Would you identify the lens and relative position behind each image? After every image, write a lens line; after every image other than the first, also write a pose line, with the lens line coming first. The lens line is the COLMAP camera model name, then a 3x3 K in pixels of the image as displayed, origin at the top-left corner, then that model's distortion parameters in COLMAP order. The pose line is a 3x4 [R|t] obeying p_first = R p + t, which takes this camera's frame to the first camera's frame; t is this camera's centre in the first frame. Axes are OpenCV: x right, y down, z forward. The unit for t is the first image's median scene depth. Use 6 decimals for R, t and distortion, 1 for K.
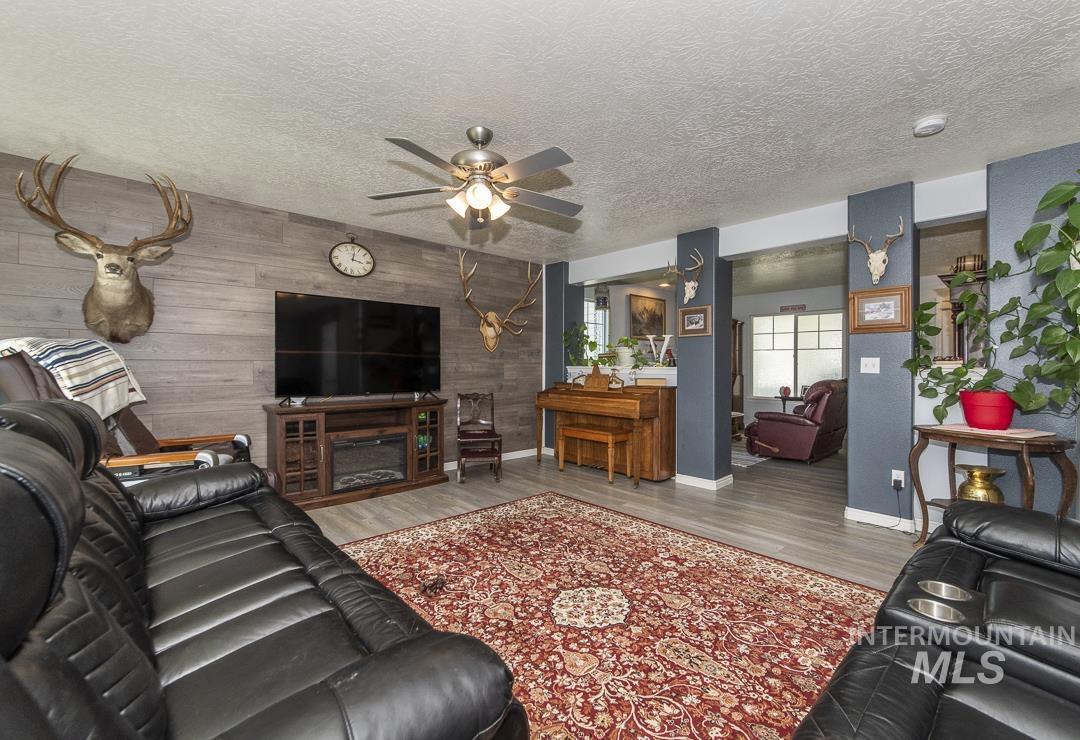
lens RADIAL K [[441.5, 0, 540.7], [0, 441.5, 364.7], [0, 0, 1]] dist [-0.003169, -0.000218]
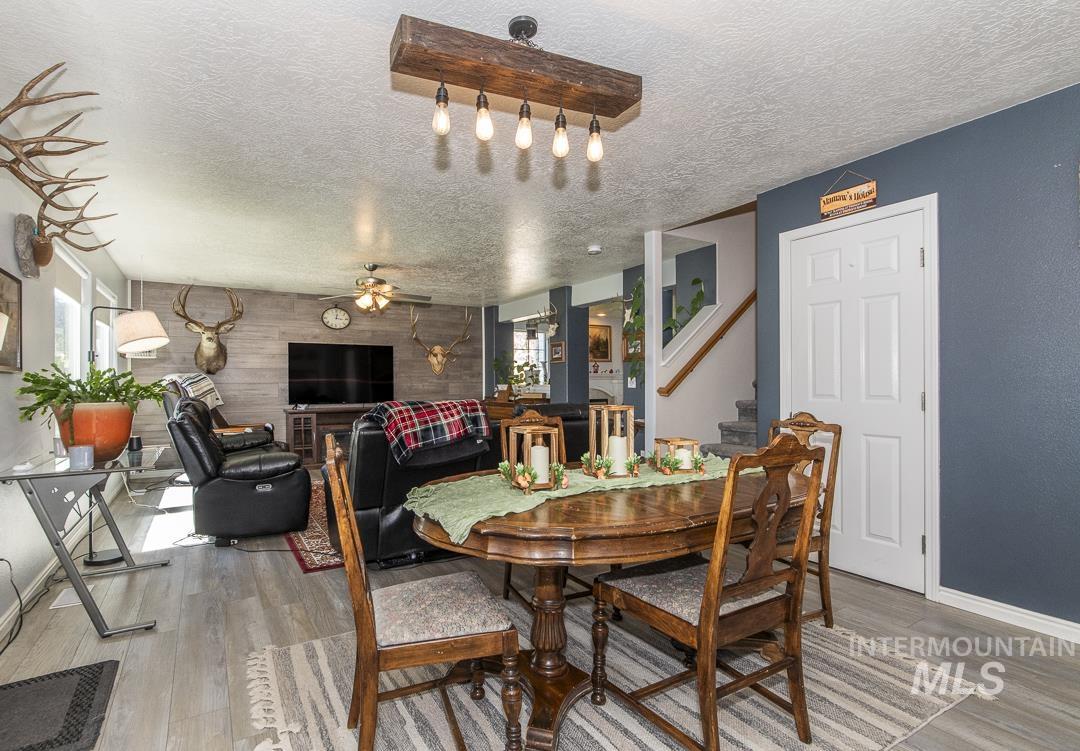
lens RADIAL K [[540.9, 0, 541.8], [0, 540.9, 383.0], [0, 0, 1]] dist [-0.000621, 0.000245]
pose [[0.980826, -0.011001, -0.194575, 0.753461], [0.010837, 0.999939, -0.001910, 0.005957], [0.194584, -0.000236, 0.980886, -0.851022]]
